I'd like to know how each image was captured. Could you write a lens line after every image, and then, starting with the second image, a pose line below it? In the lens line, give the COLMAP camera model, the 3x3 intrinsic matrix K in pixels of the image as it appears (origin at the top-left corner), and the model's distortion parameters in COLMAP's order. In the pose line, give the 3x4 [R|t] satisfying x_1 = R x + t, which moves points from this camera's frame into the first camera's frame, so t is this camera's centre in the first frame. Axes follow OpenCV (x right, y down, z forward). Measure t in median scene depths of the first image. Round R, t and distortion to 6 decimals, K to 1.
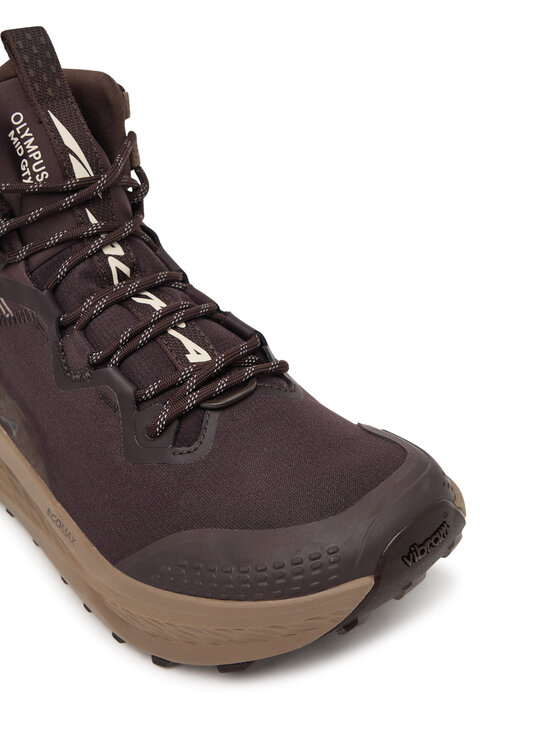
lens RADIAL K [[1043.0, 0, 280.6], [0, 1043.0, 373.5], [0, 0, 1]] dist [-0.103629, 0.000000]
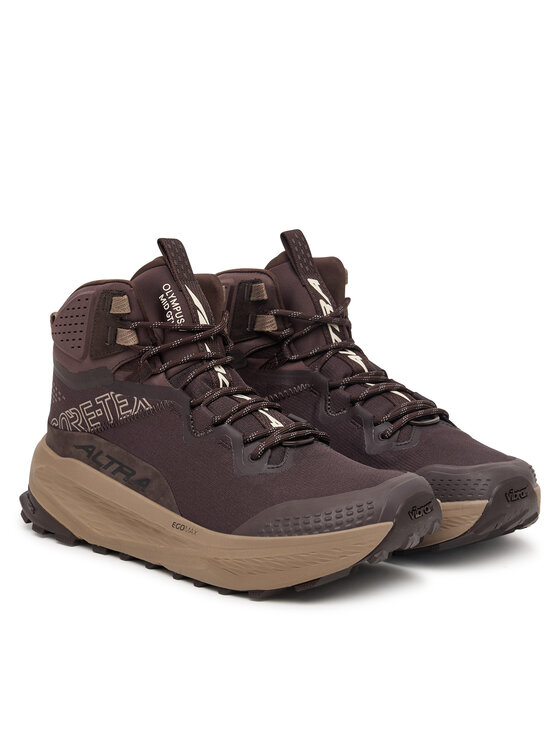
lens RADIAL K [[2024.7, 0, 279.4], [0, 2024.7, 372.8], [0, 0, 1]] dist [0.190570, 0.000000]
pose [[0.992698, 0.050073, 0.109743, -0.423333], [-0.000719, 0.912214, -0.409714, 1.195719], [-0.120624, 0.406643, 0.905589, -1.885094]]
